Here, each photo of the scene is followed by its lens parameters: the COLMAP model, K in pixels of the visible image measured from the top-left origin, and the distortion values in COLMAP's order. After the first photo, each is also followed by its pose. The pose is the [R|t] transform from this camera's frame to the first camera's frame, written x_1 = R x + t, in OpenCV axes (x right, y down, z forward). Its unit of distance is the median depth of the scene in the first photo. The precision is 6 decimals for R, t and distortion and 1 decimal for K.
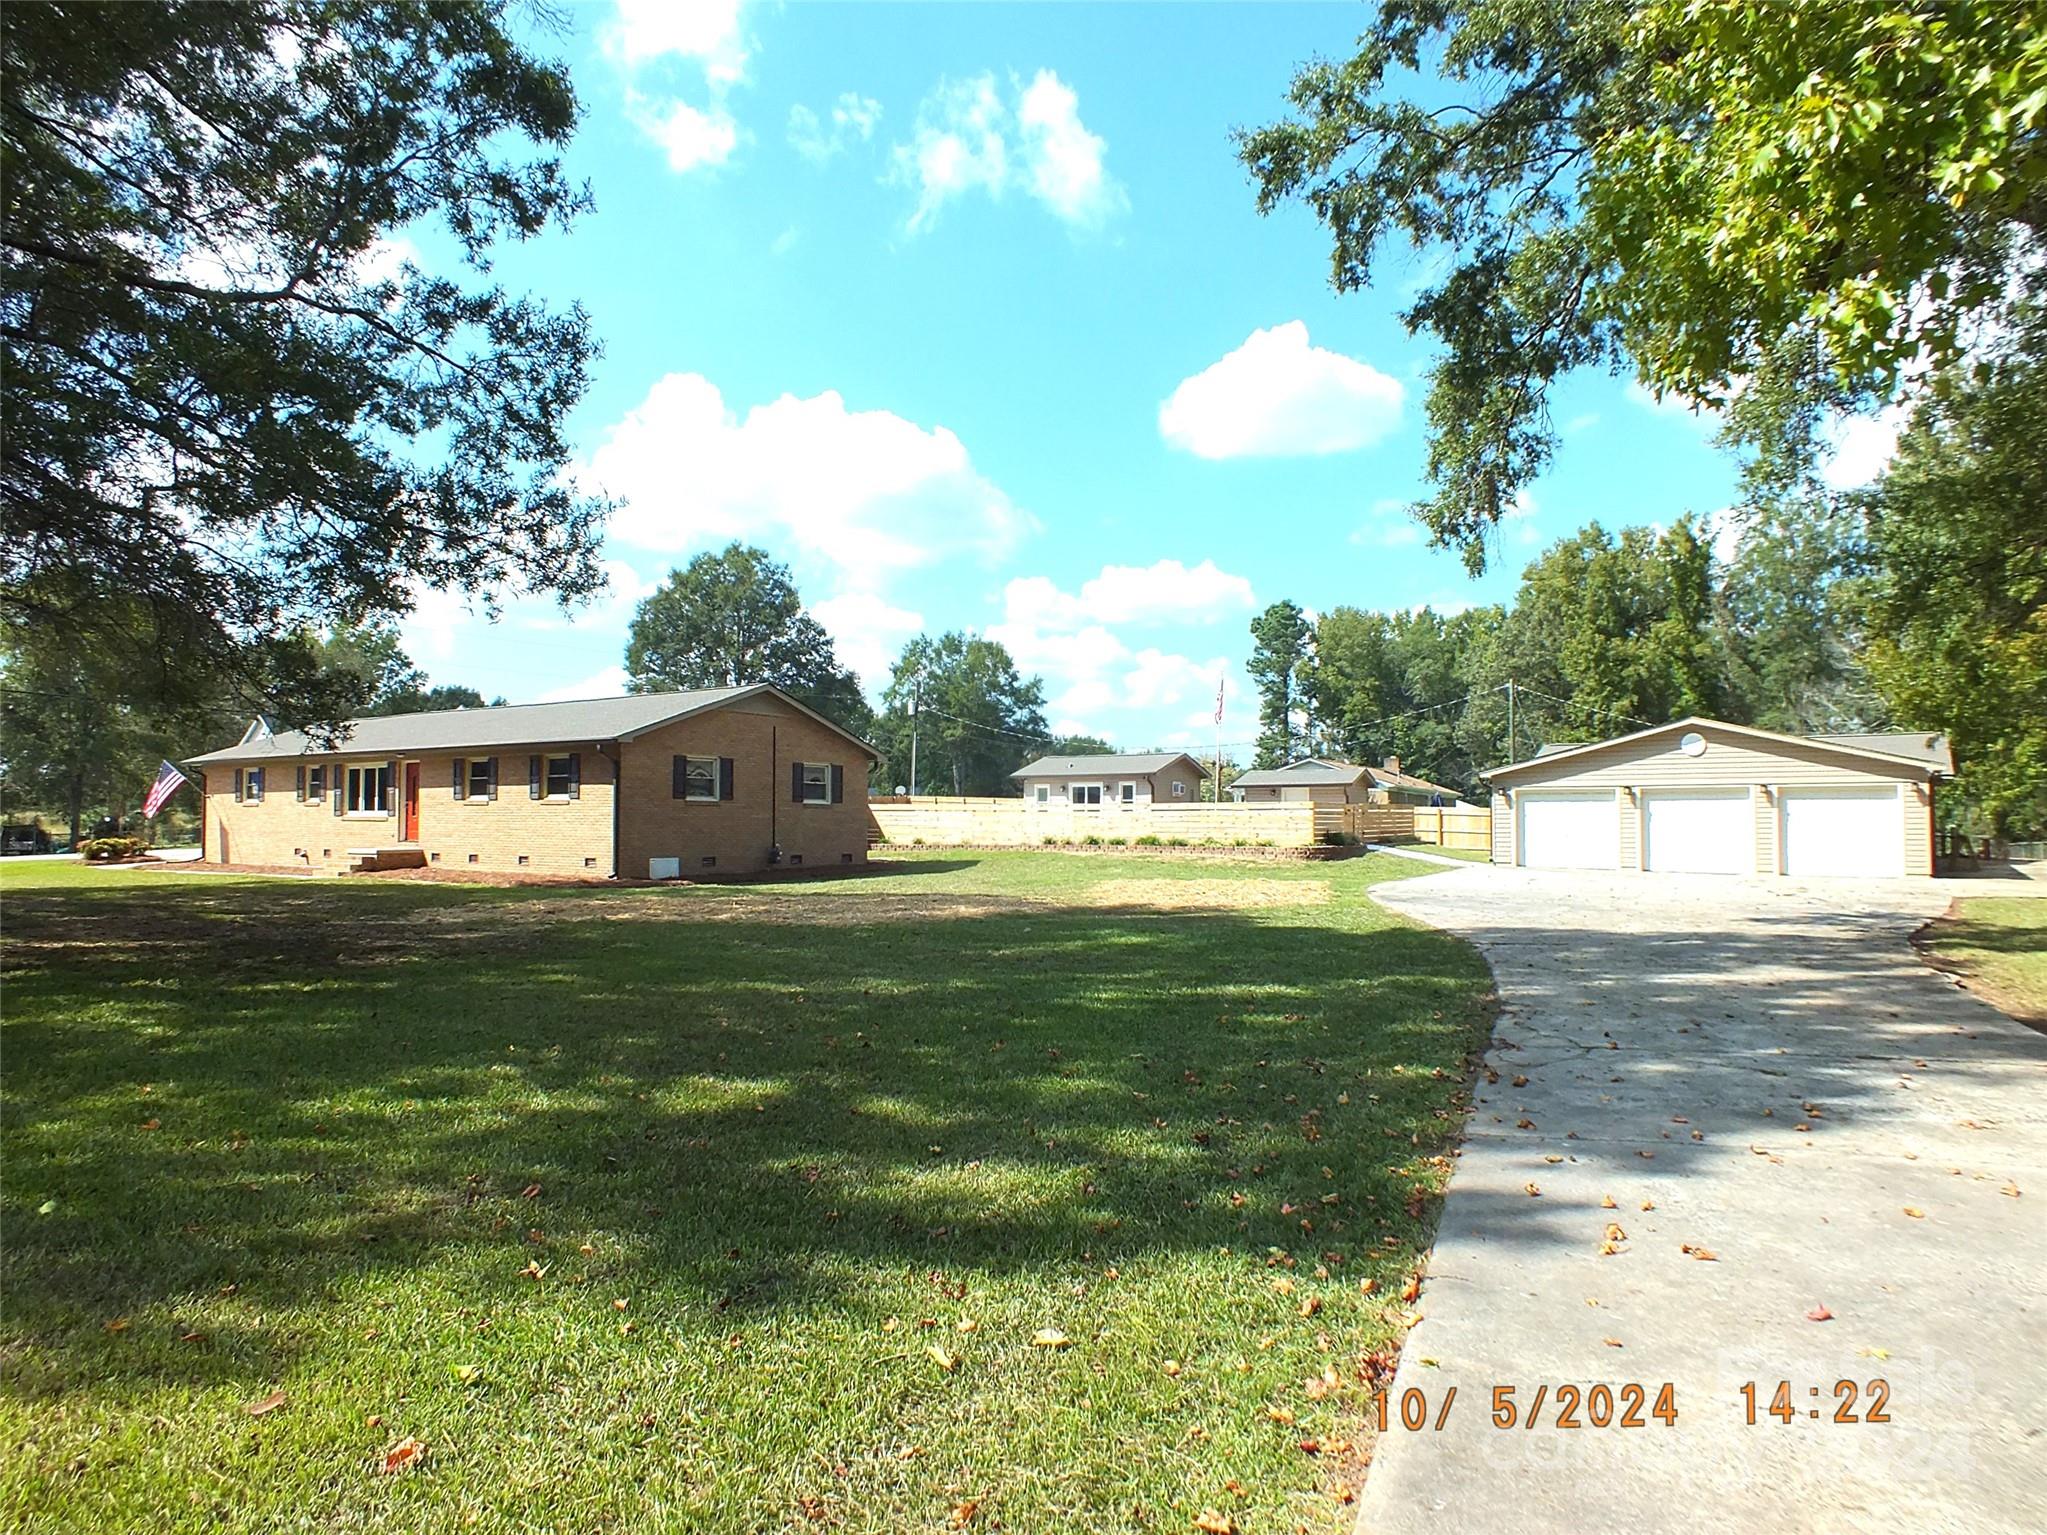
lens RADIAL K [[1848.2, 0, 1023.5], [0, 1848.2, 767.5], [0, 0, 1]] dist [-0.039719, -0.008626]
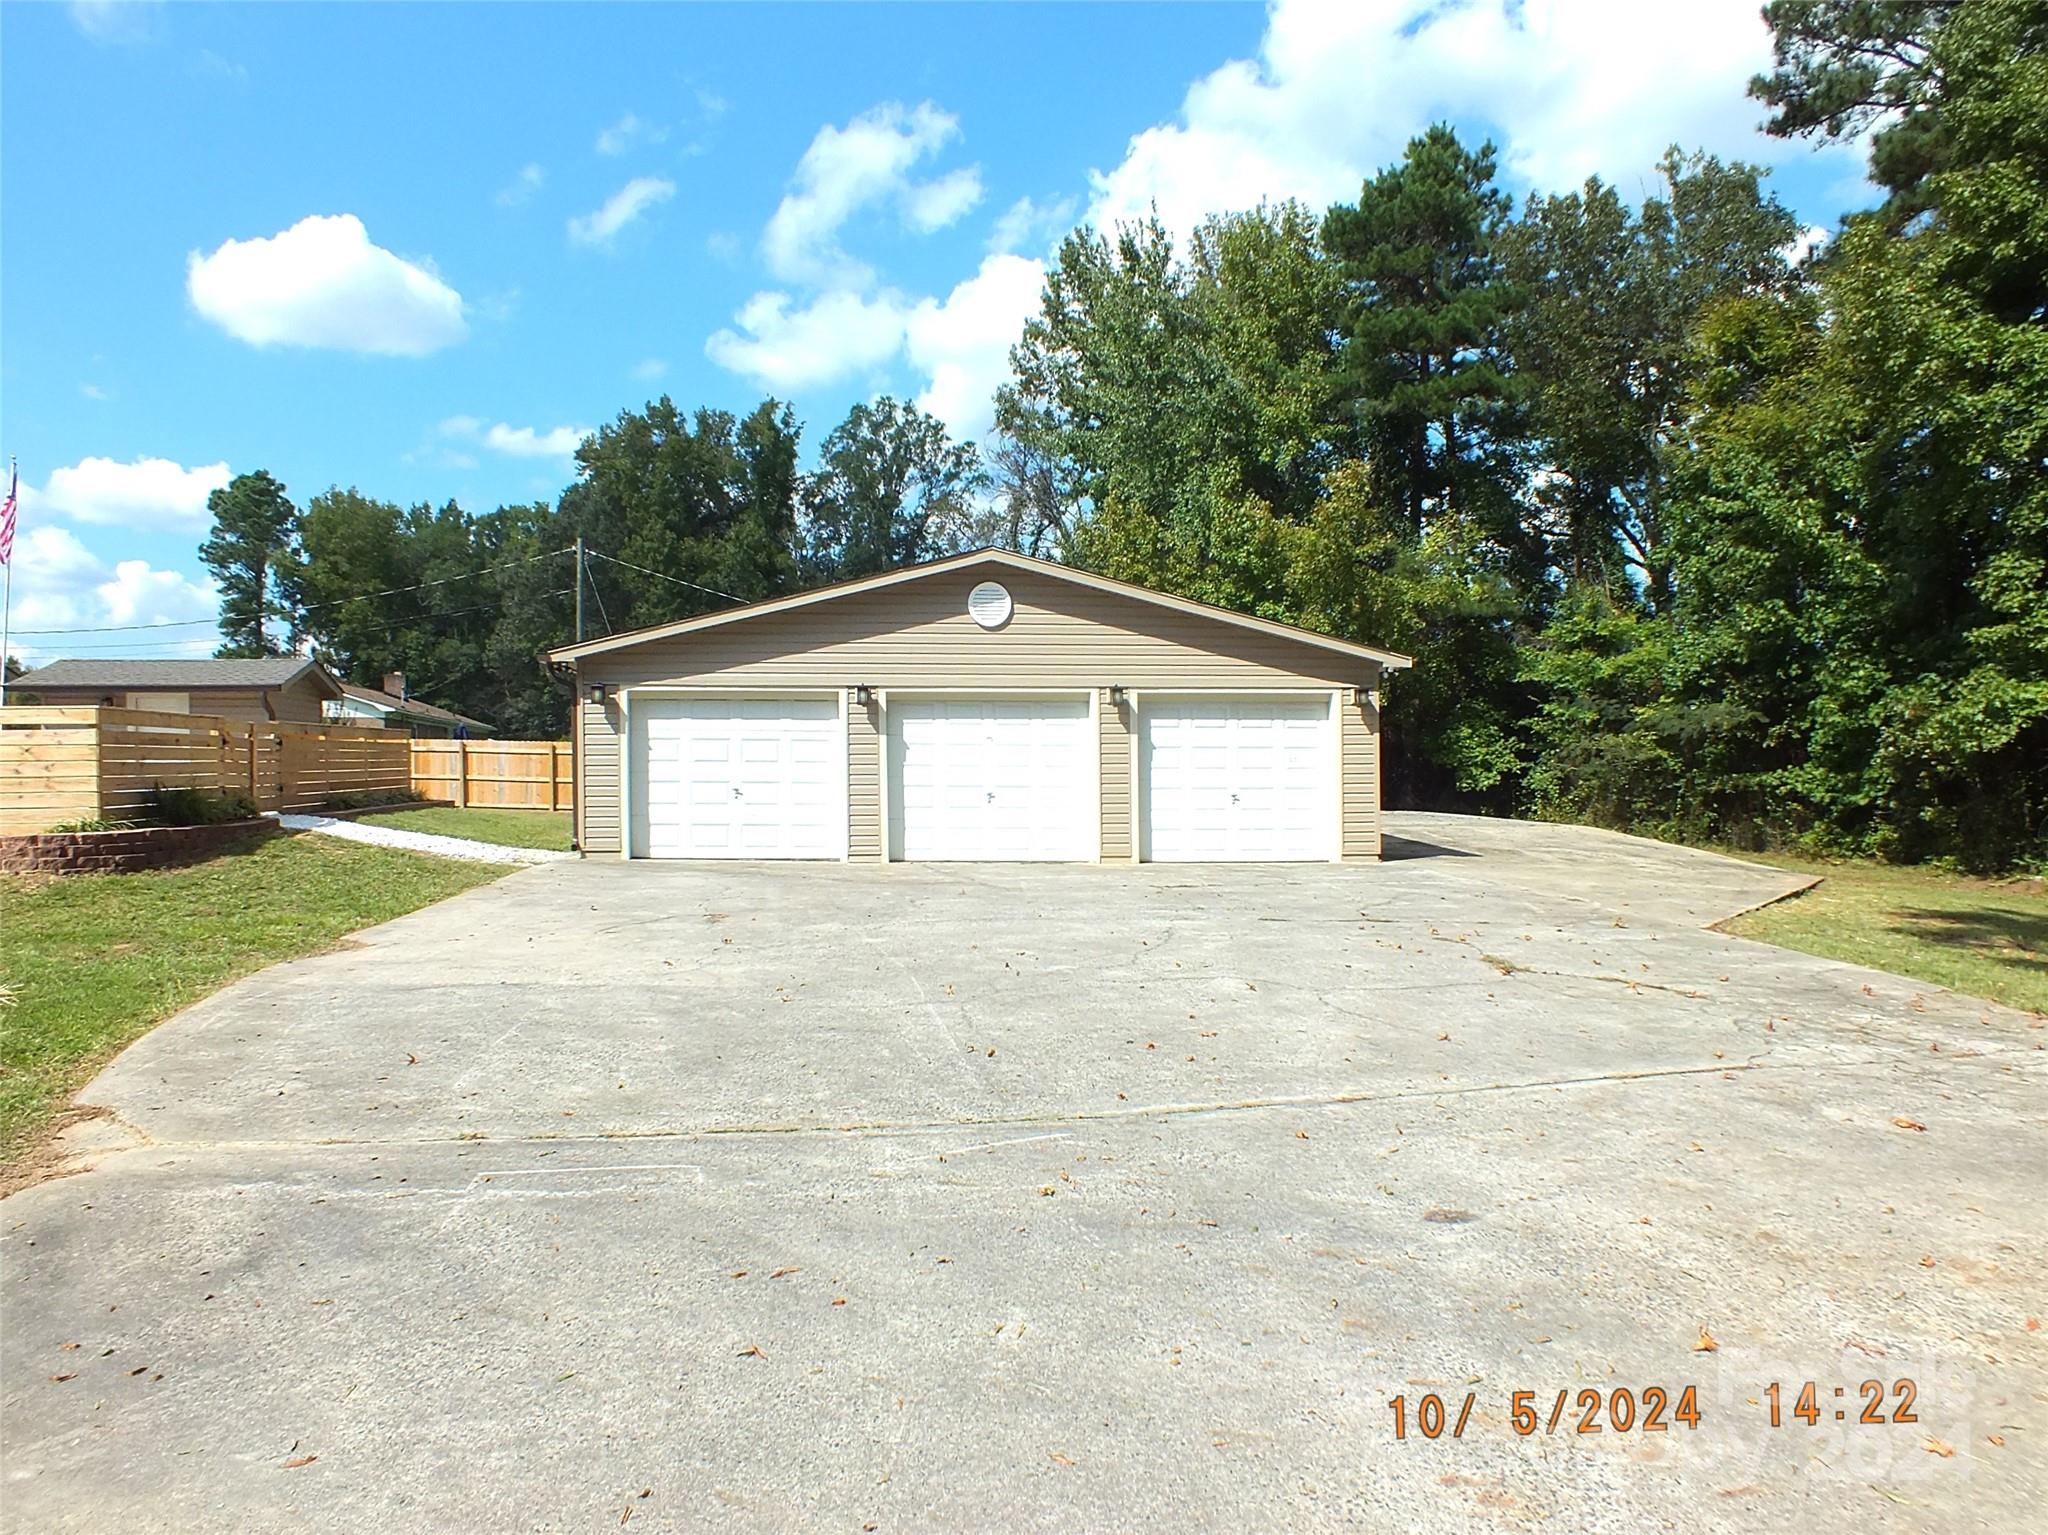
lens RADIAL K [[1481.3, 0, 1024.0], [0, 1481.3, 767.5], [0, 0, 1]] dist [-0.089369, 0.008082]
pose [[0.832513, -0.003503, 0.553994, 0.081933], [-0.013736, 0.999542, 0.026962, 0.011311], [-0.553835, -0.030056, 0.832084, 0.362181]]
